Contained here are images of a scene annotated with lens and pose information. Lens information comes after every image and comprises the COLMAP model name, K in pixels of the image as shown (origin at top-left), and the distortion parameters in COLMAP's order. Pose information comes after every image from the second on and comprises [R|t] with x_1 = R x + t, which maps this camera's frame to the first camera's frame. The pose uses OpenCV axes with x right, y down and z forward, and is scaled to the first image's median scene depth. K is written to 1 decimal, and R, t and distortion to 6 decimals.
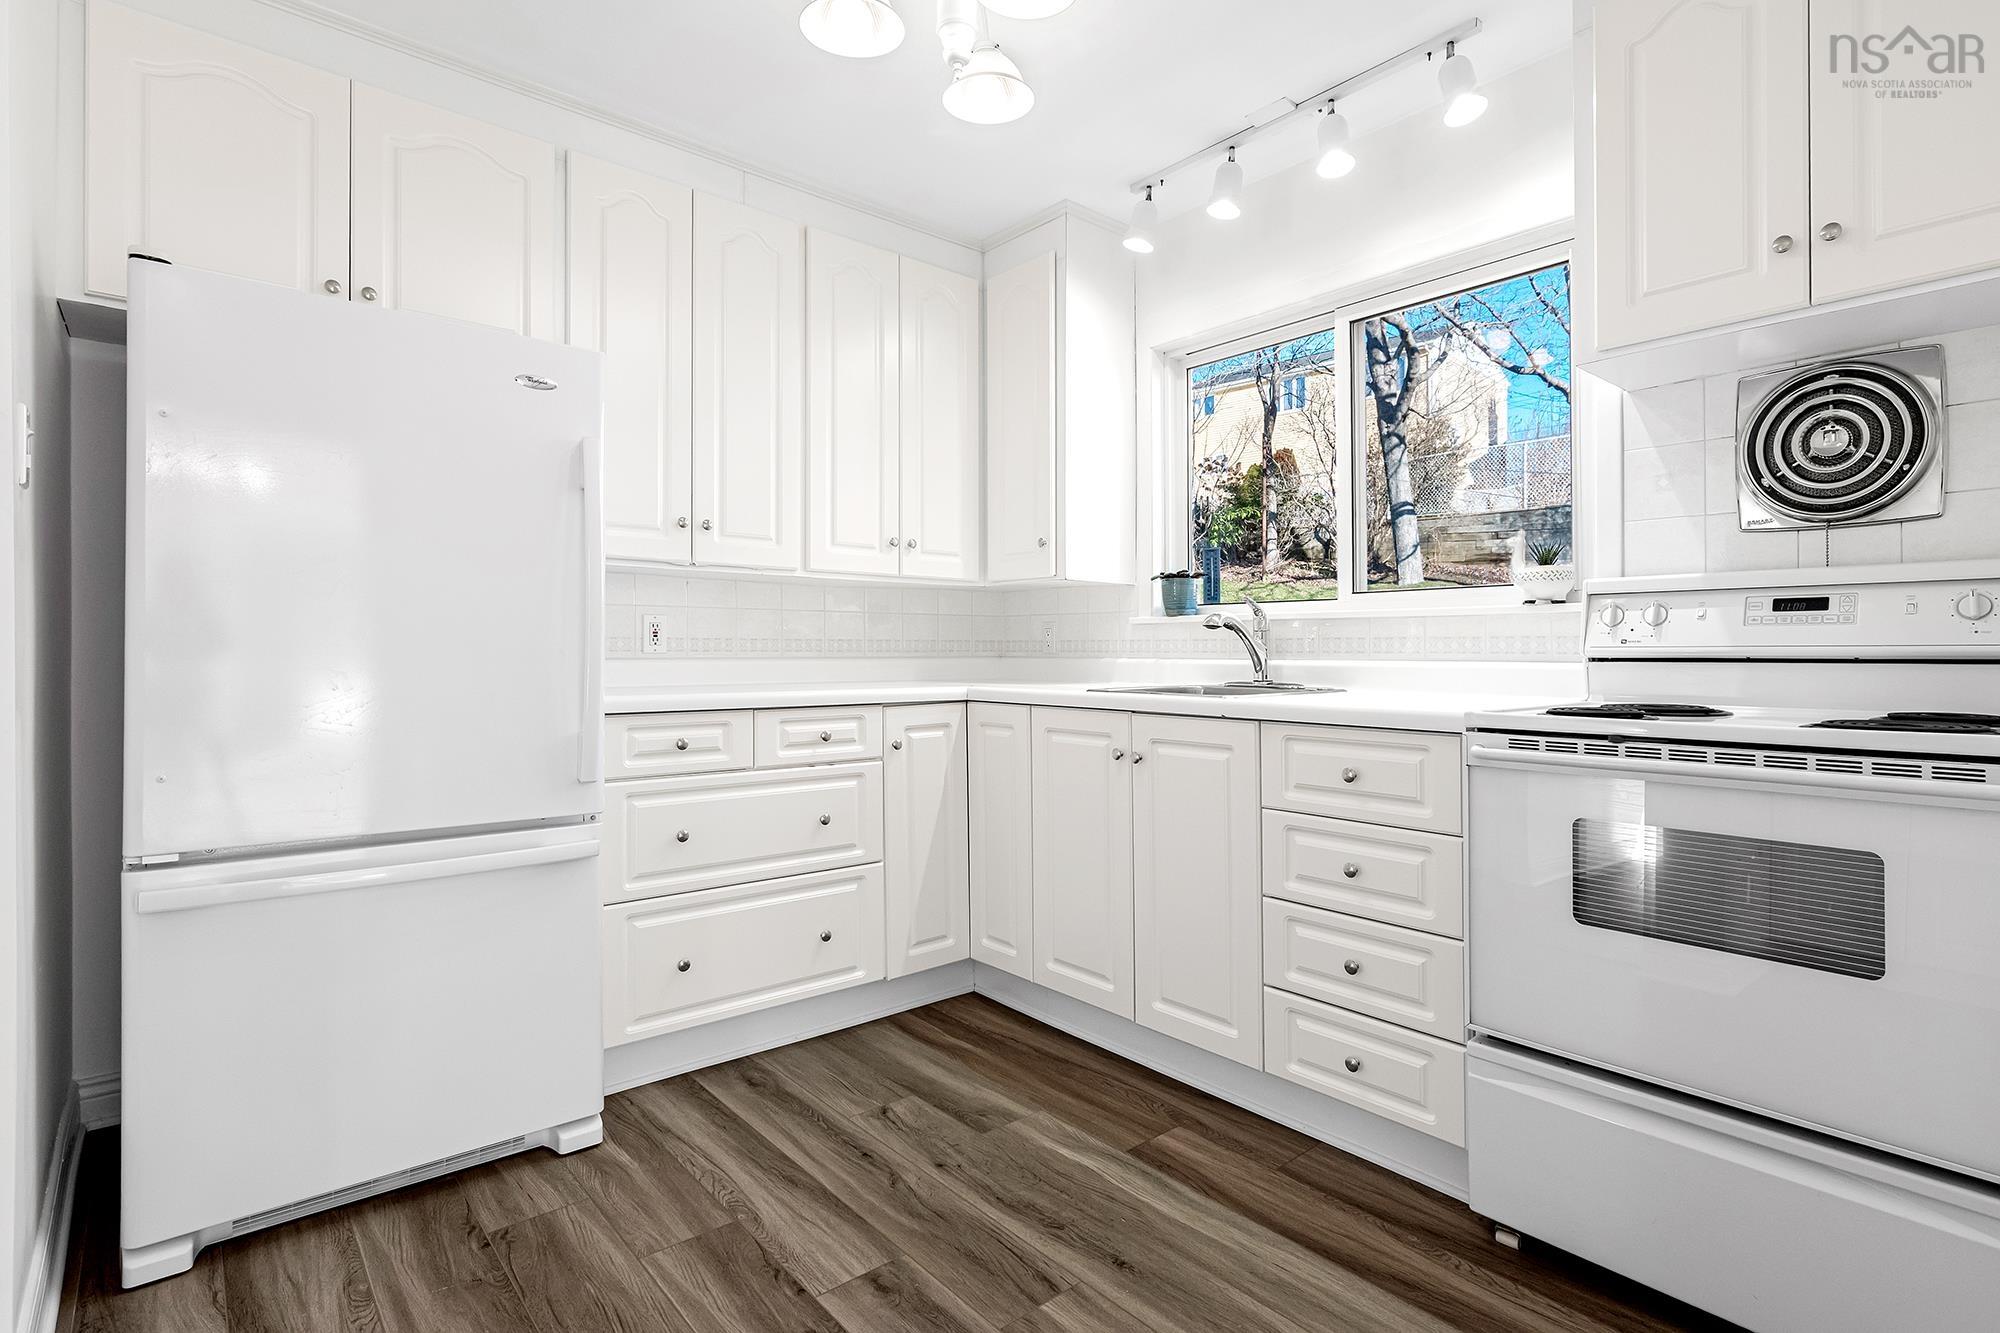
lens RADIAL K [[982.2, 0, 1135.4], [0, 982.2, 637.1], [0, 0, 1]] dist [-0.000350, 0.001900]
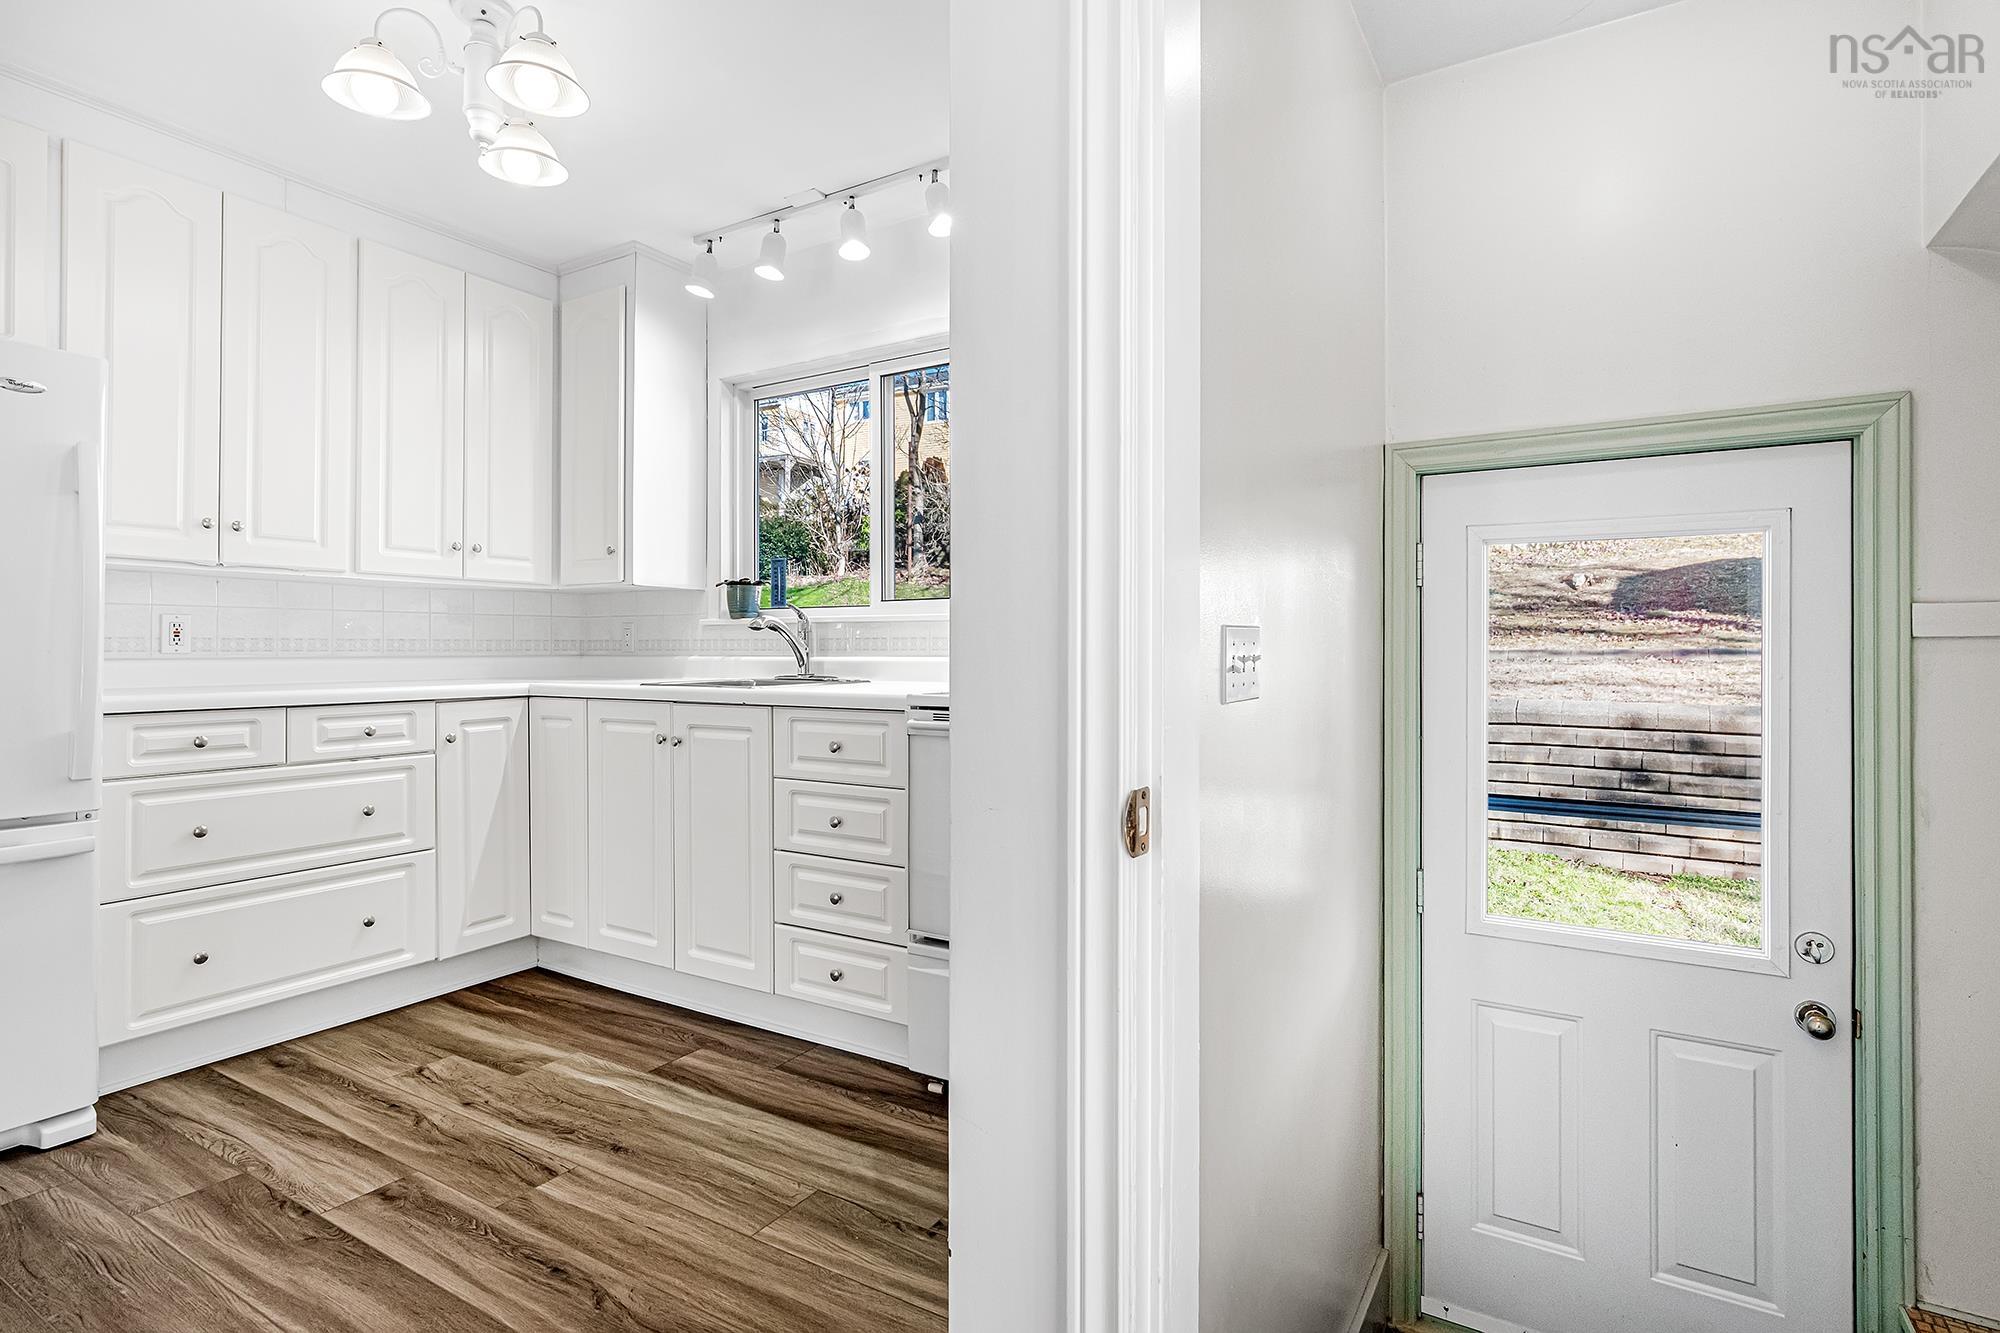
lens RADIAL K [[982.2, 0, 1110.9], [0, 982.2, 629.5], [0, 0, 1]] dist [-0.000350, 0.001900]
pose [[0.960470, 0.002085, 0.278377, 0.178449], [-0.000348, 0.999980, -0.006289, -0.002224], [-0.278385, 0.005944, 0.960451, -0.269888]]
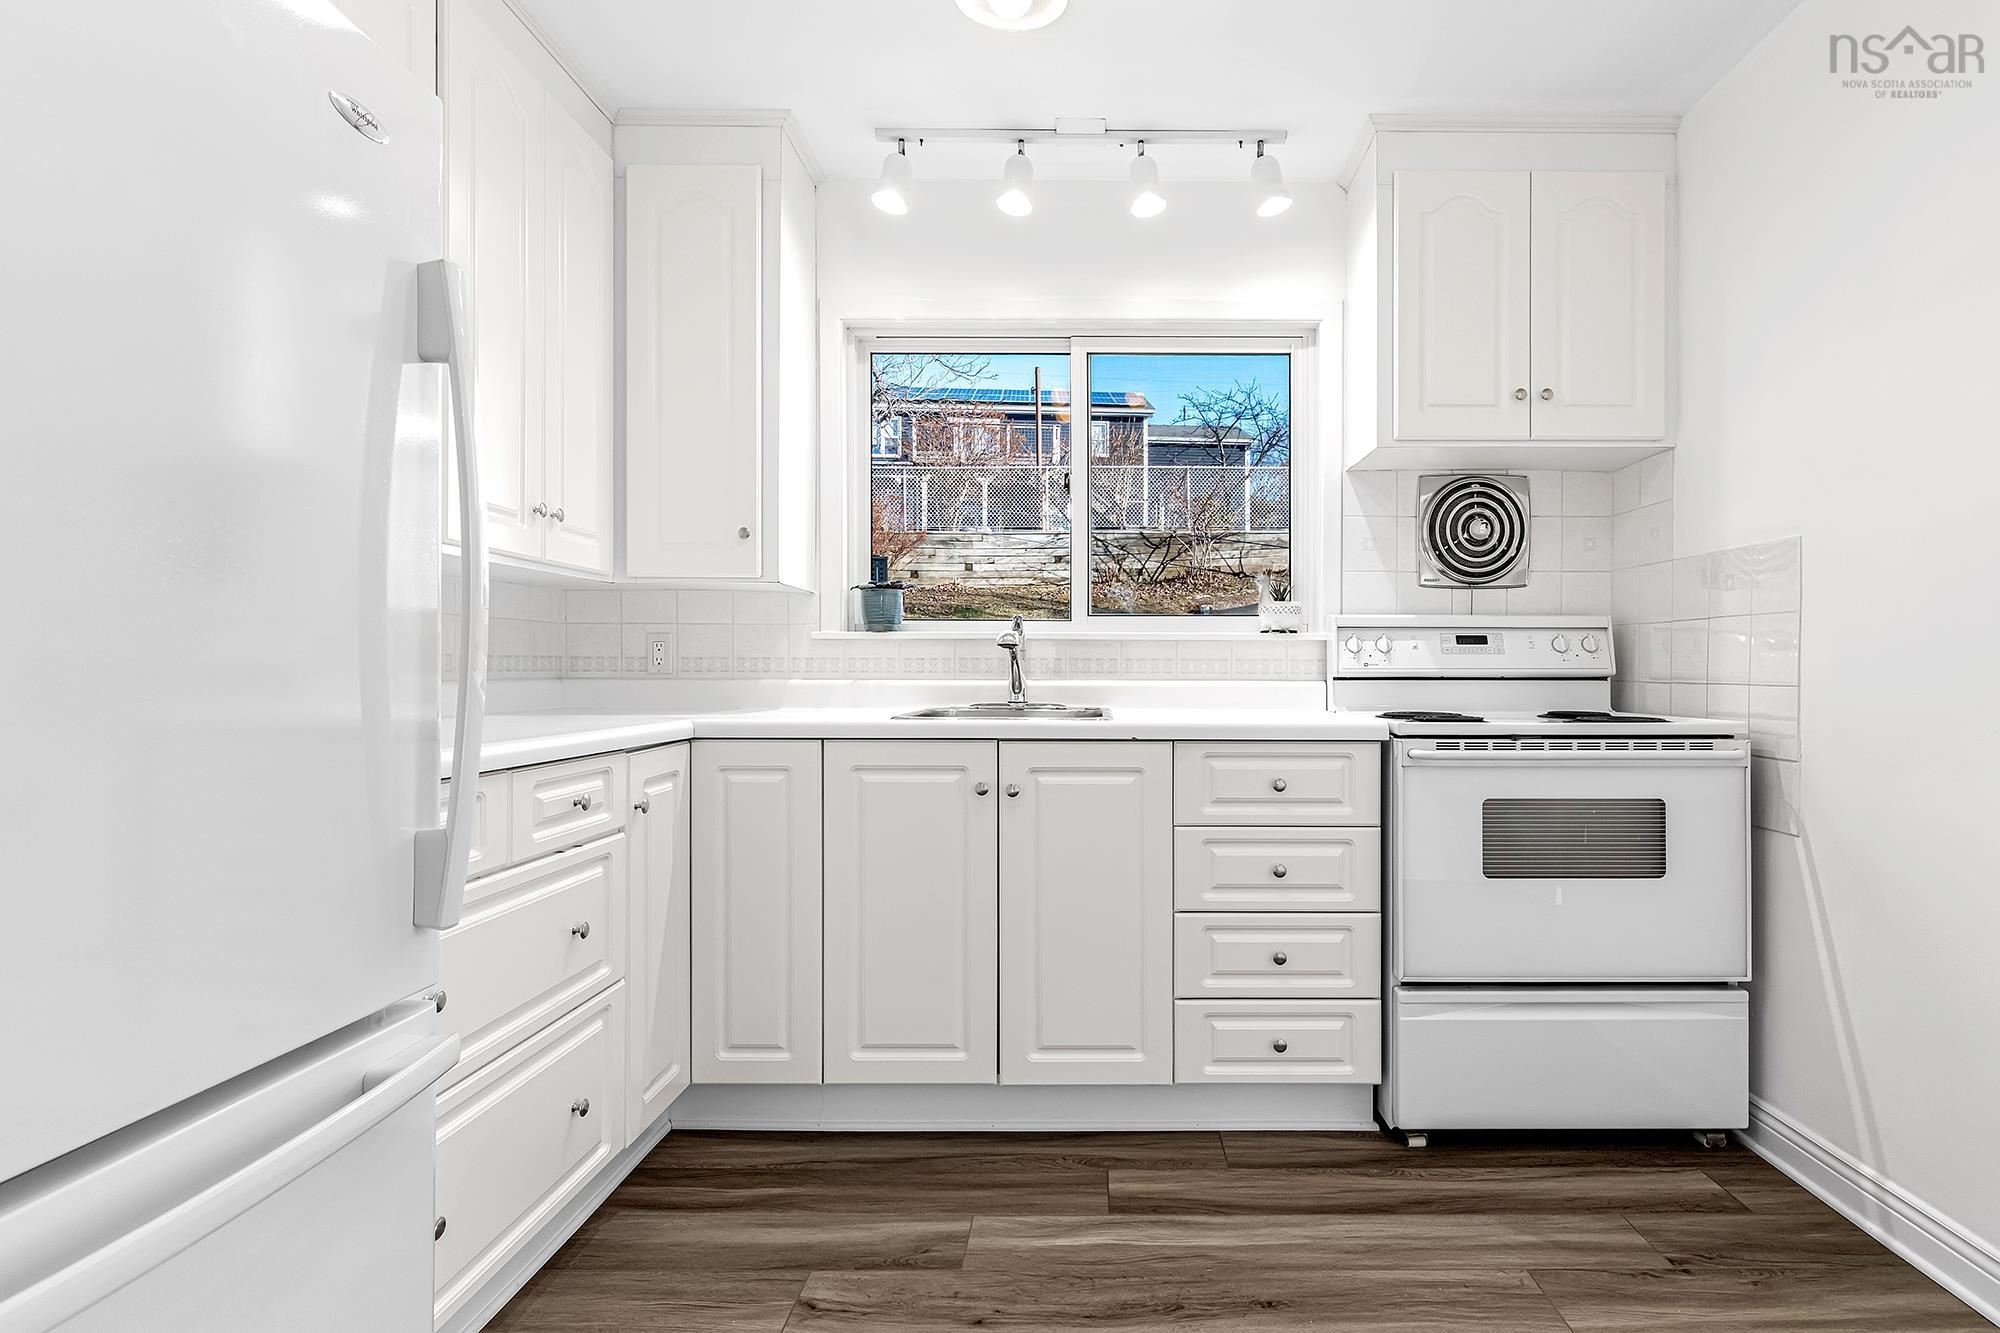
lens RADIAL K [[982.2, 0, 990.9], [0, 982.2, 667.2], [0, 0, 1]] dist [-0.000350, 0.001900]
pose [[0.689263, 0.003513, 0.724502, -0.692214], [-0.012304, 0.999901, 0.006857, 0.004462], [-0.724406, -0.013640, 0.689238, 0.411086]]
